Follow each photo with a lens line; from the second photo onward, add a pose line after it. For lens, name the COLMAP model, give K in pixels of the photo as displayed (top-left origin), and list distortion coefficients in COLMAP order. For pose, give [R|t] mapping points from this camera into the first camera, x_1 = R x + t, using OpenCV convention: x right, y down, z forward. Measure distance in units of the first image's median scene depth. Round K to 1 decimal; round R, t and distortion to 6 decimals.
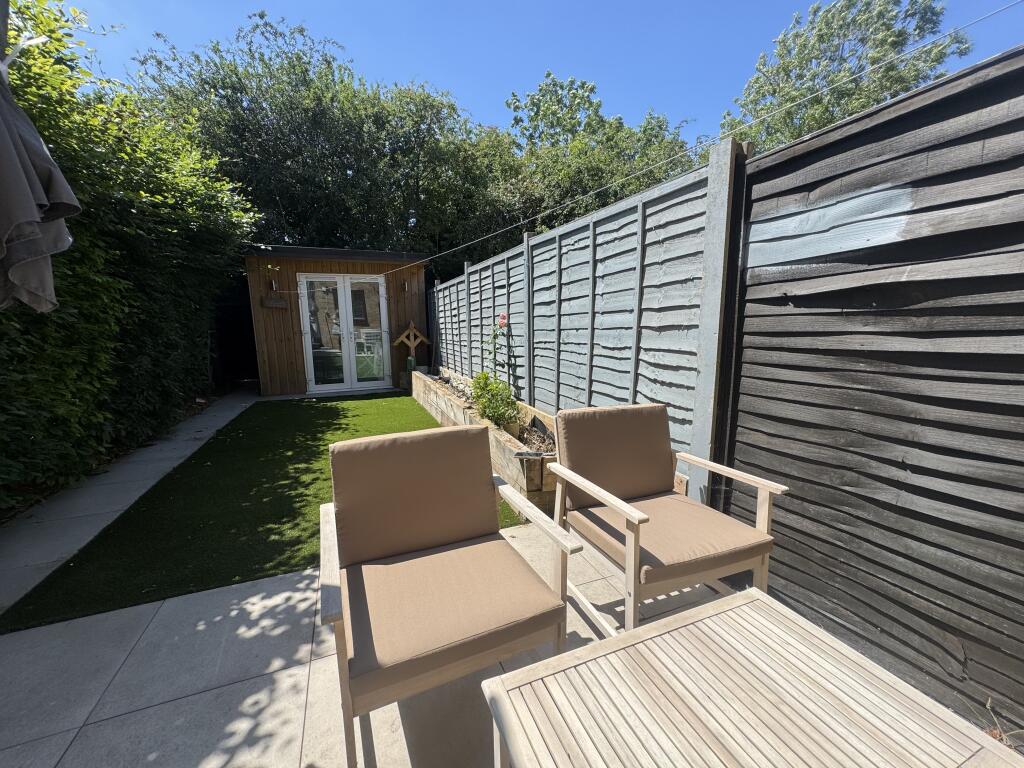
lens RADIAL K [[410.1, 0, 512.0], [0, 410.1, 384.0], [0, 0, 1]] dist [-0.007944, 0.002279]
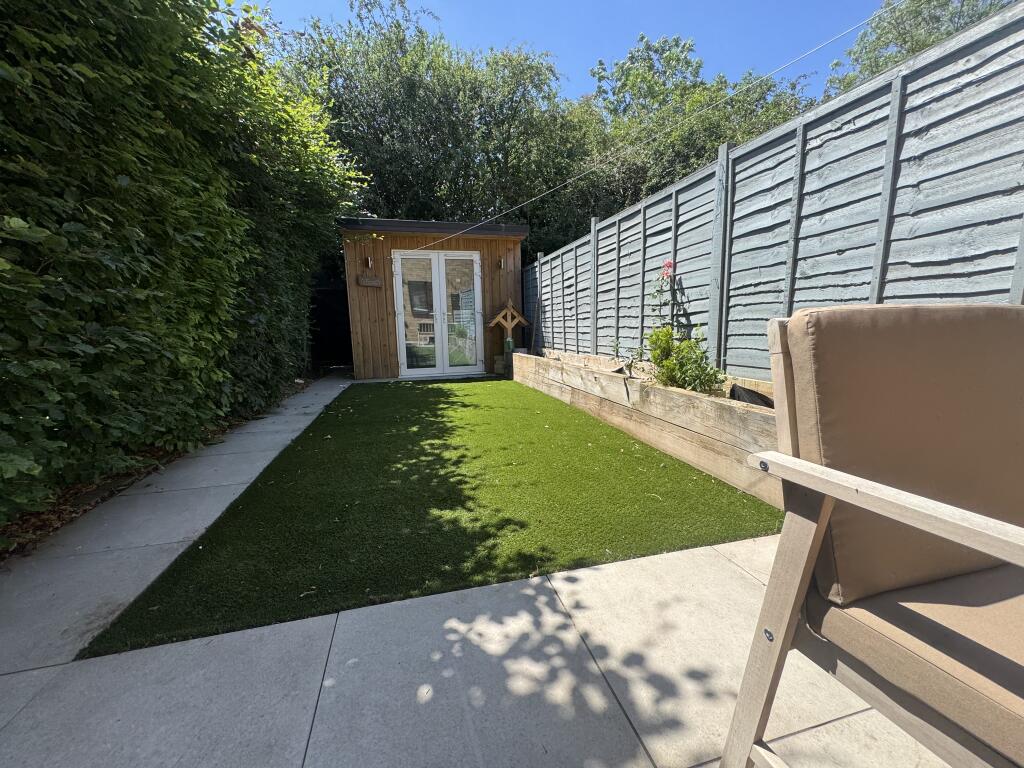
lens RADIAL K [[410.1, 0, 512.0], [0, 410.1, 384.0], [0, 0, 1]] dist [-0.007944, 0.002279]
pose [[0.991566, 0.010408, -0.129184, -0.253507], [-0.011278, 0.999918, -0.006004, 0.085624], [0.129111, 0.007411, 0.991603, 0.199270]]
